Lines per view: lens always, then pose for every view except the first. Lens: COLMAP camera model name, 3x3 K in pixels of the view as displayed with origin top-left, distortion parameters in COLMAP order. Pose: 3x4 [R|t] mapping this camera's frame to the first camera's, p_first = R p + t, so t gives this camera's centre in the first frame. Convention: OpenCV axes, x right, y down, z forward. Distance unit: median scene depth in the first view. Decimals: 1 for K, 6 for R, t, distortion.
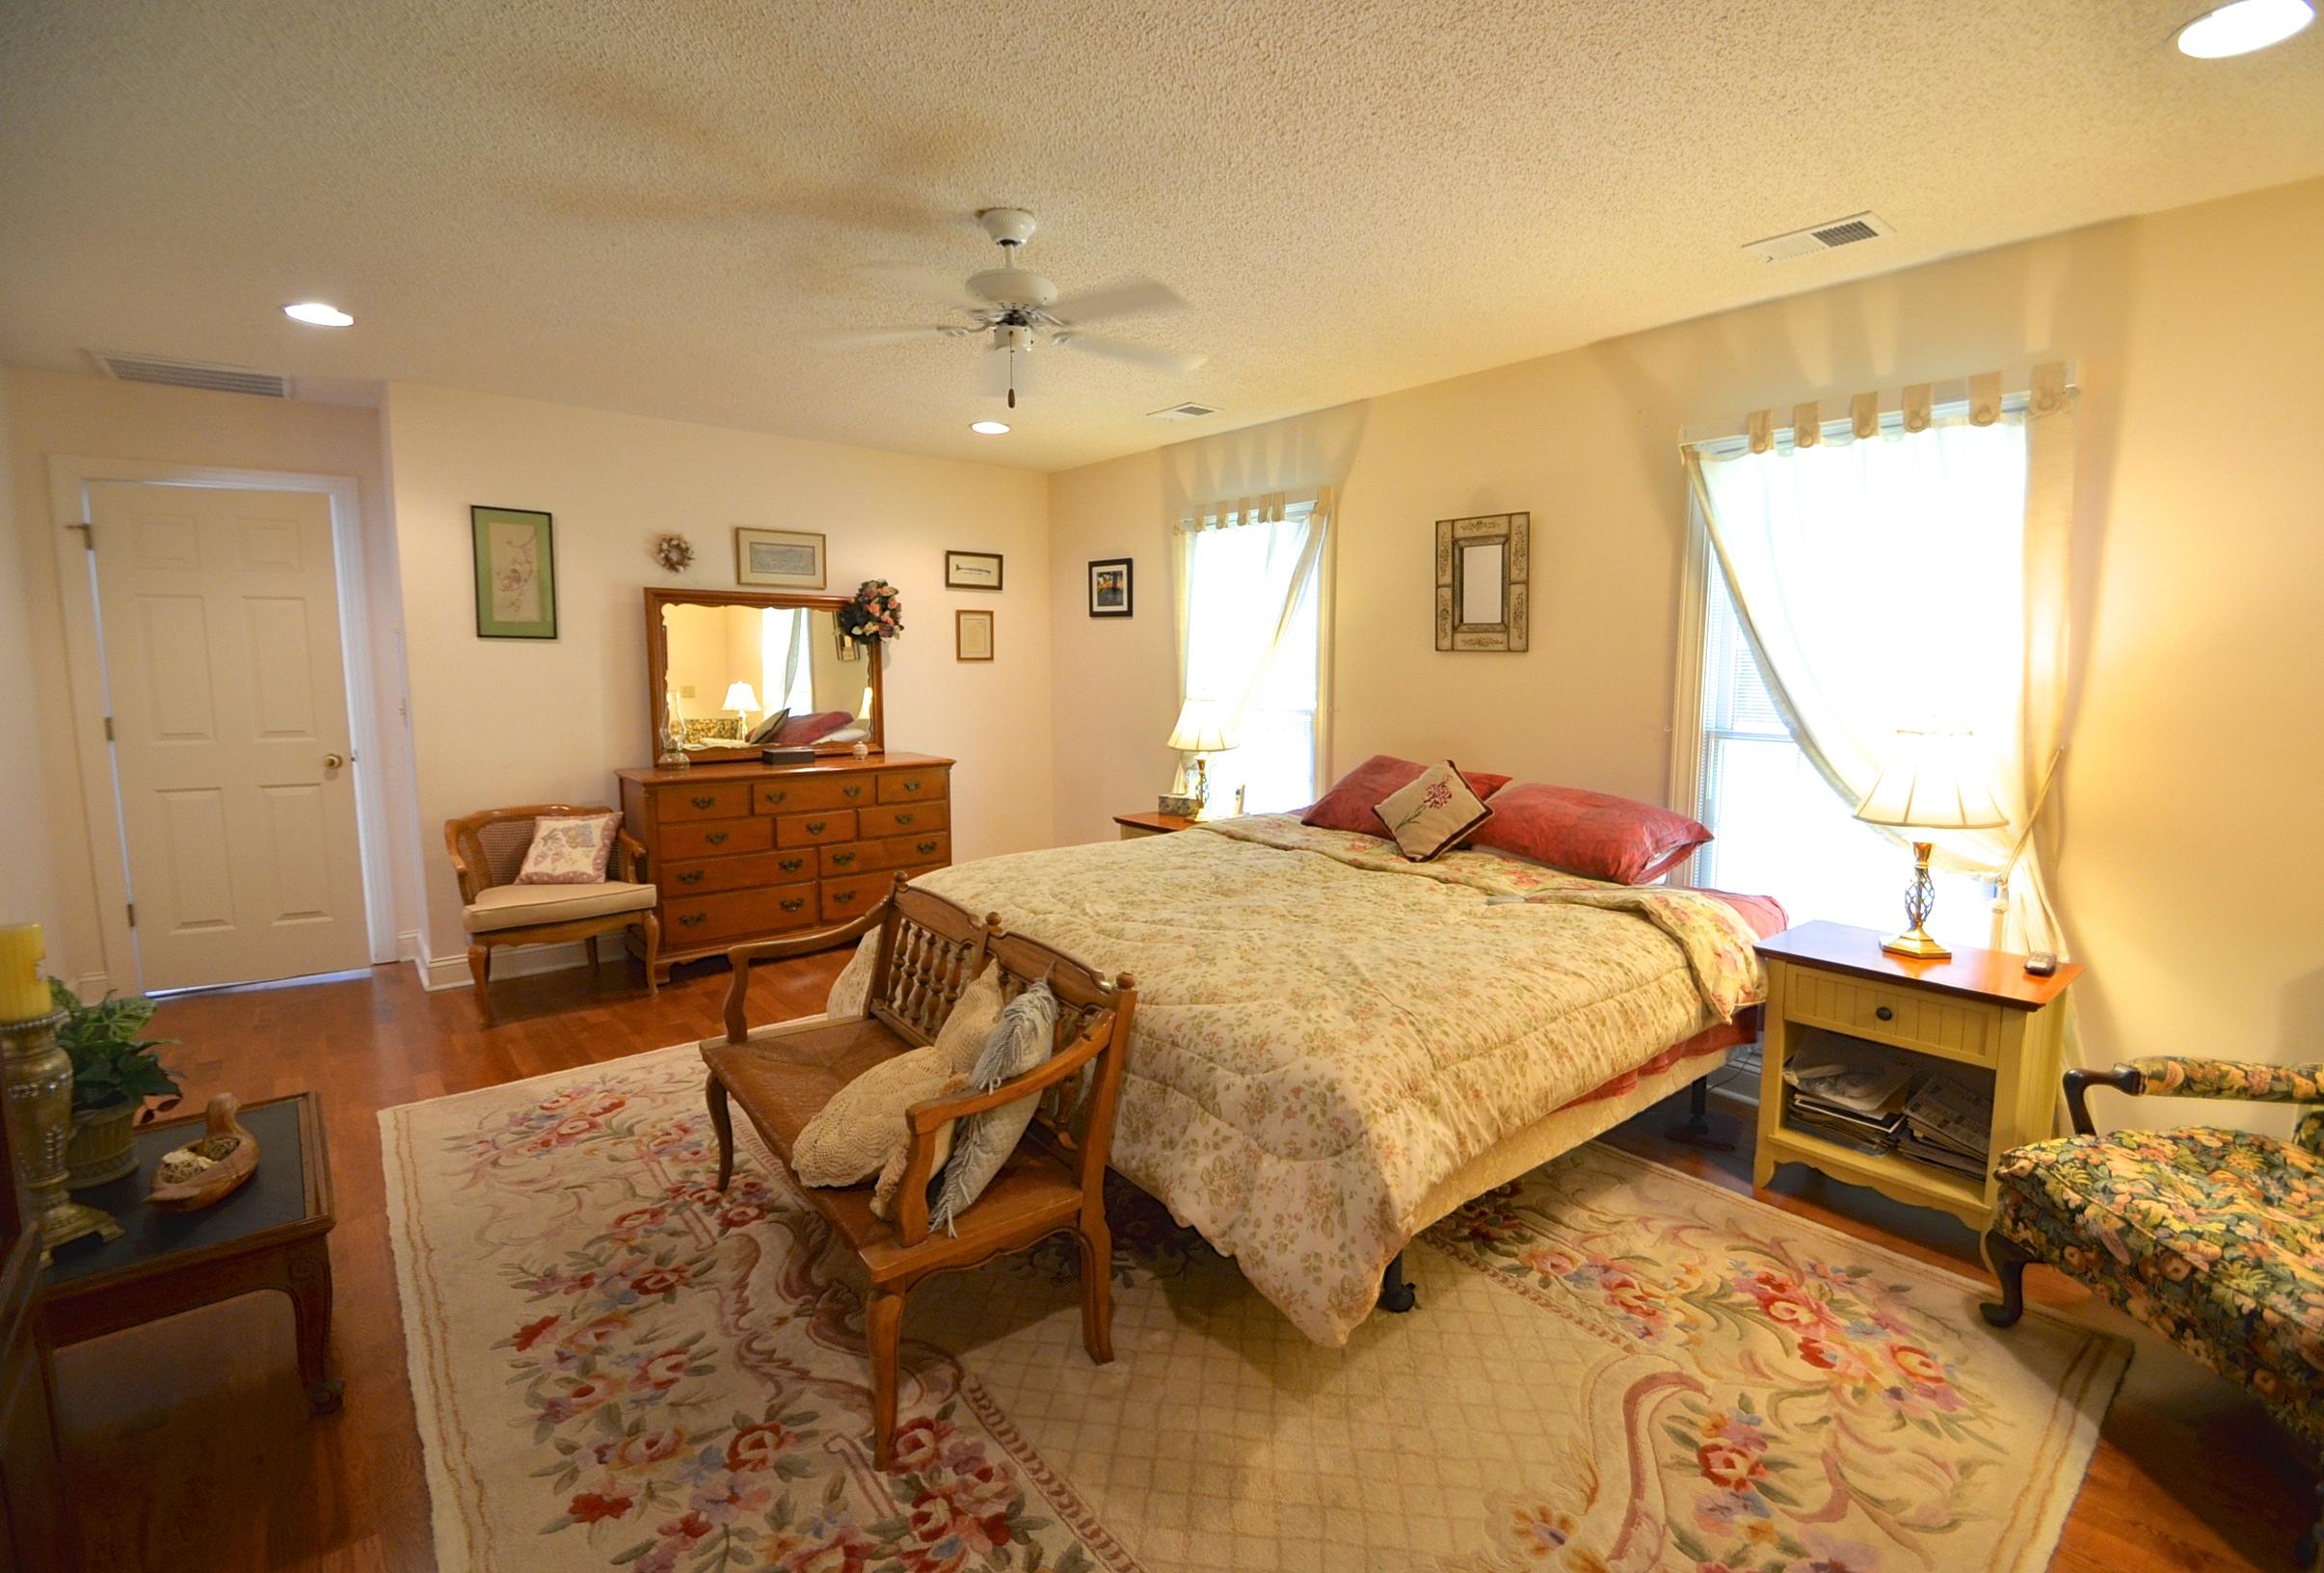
lens RADIAL K [[1017.6, 0, 1162.0], [0, 1017.6, 786.5], [0, 0, 1]] dist [-0.000109, 0.000045]
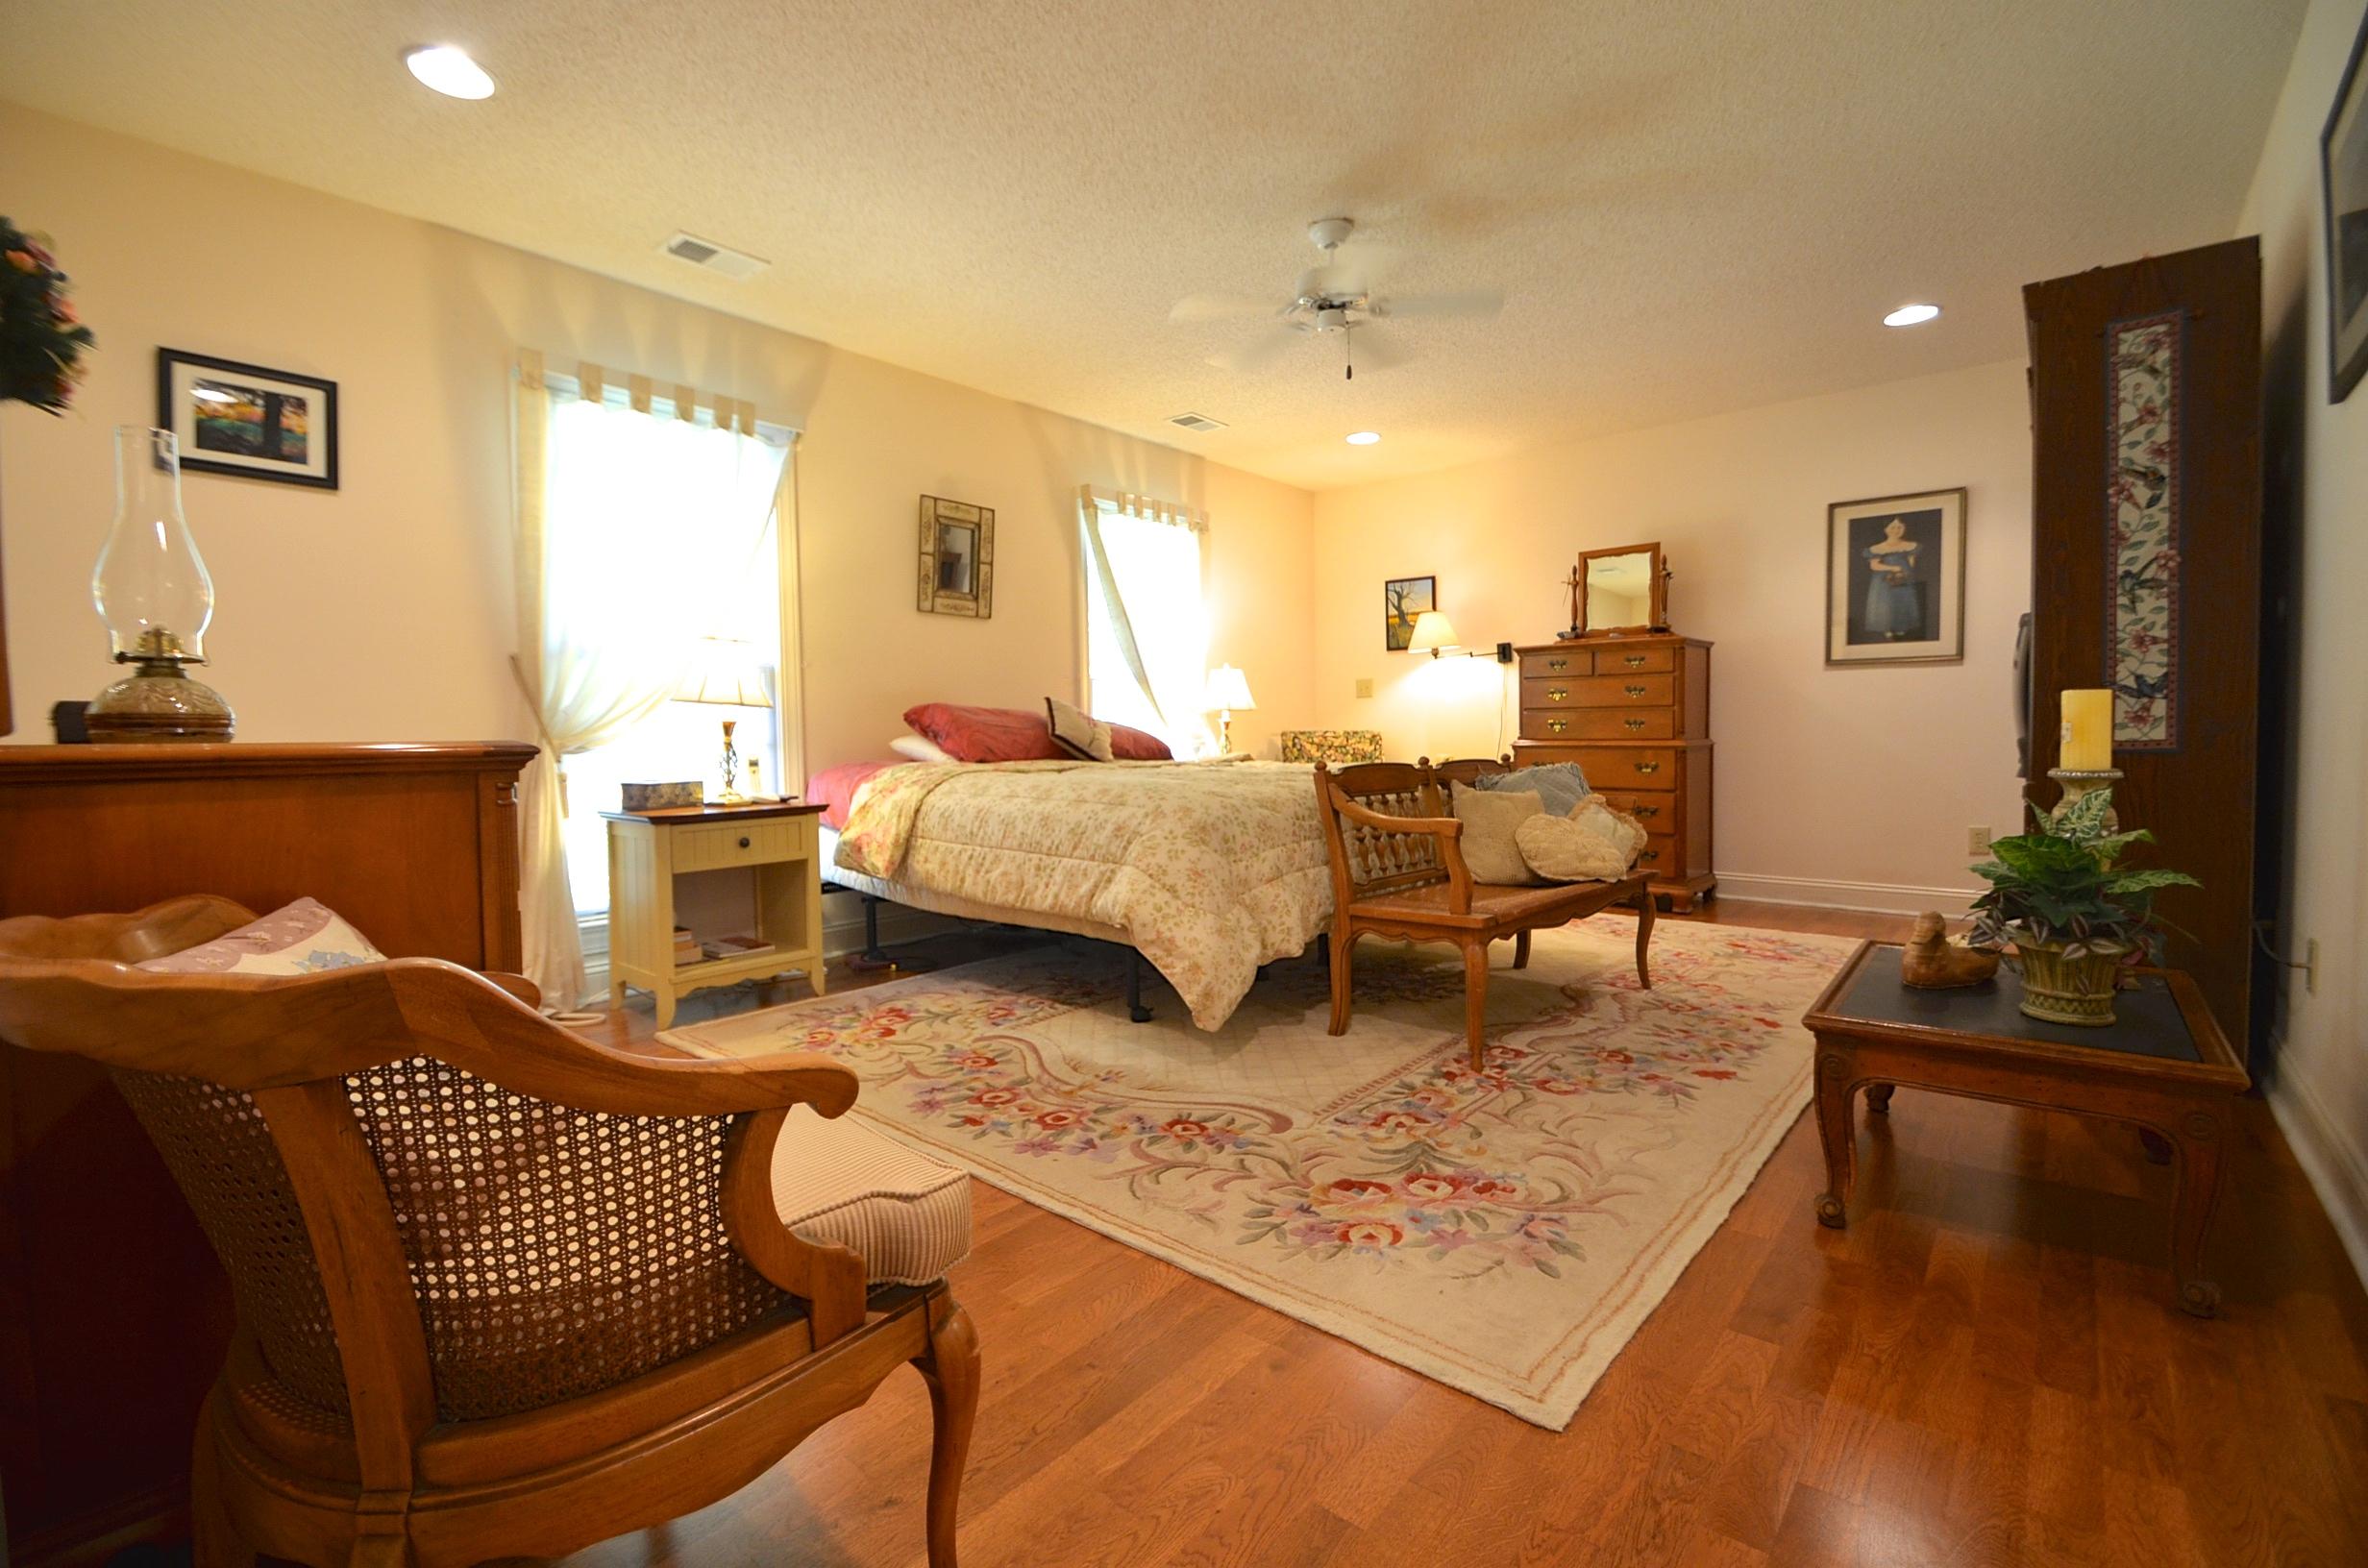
lens RADIAL K [[1036.5, 0, 1184.0], [0, 1036.5, 784.0], [0, 0, 1]] dist [0.026969, -0.023029]
pose [[-0.159240, -0.051660, 0.985887, -0.971252], [0.133575, 0.988320, 0.073362, 0.008923], [-0.978162, 0.143372, -0.150480, 0.989565]]
